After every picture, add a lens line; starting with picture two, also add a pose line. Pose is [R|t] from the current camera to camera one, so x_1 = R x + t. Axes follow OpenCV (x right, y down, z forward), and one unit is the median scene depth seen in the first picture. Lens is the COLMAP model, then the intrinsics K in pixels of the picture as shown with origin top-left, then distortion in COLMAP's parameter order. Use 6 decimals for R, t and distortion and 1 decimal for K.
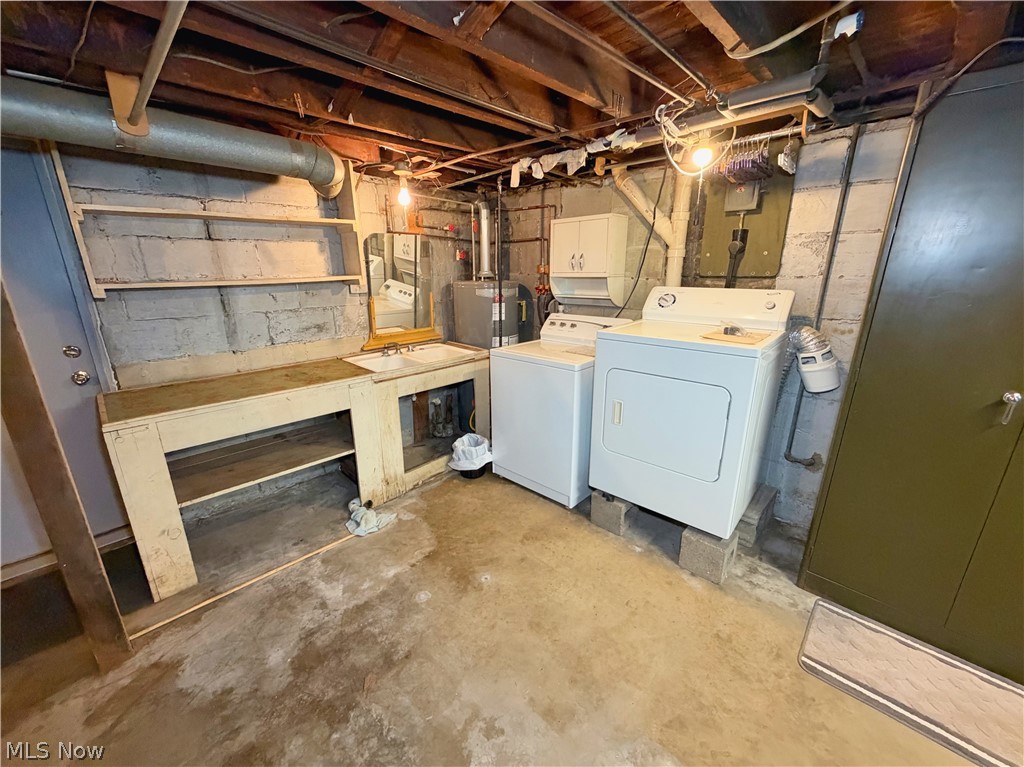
lens RADIAL K [[417.5, 0, 508.3], [0, 417.5, 386.9], [0, 0, 1]] dist [0.000145, 0.000064]
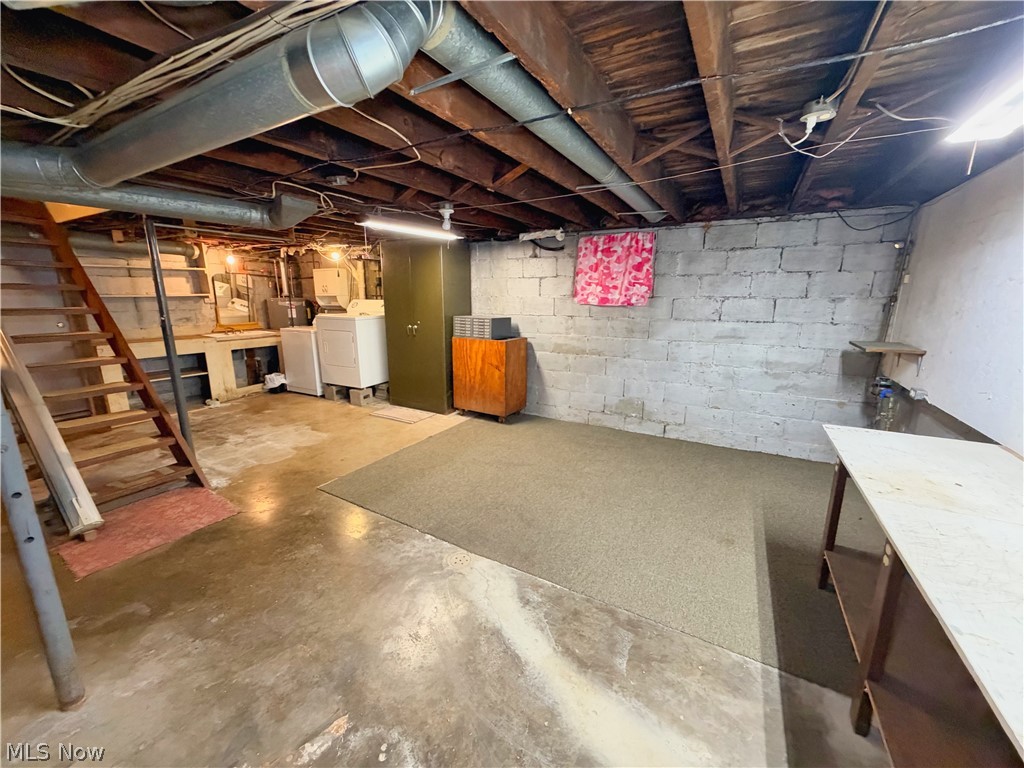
lens RADIAL K [[417.5, 0, 511.3], [0, 417.5, 387.0], [0, 0, 1]] dist [0.000145, 0.000064]
pose [[0.966784, -0.046323, 0.251361, 0.526580], [0.061146, 0.996800, -0.051481, 0.374695], [-0.248172, 0.065141, 0.966523, -1.286473]]
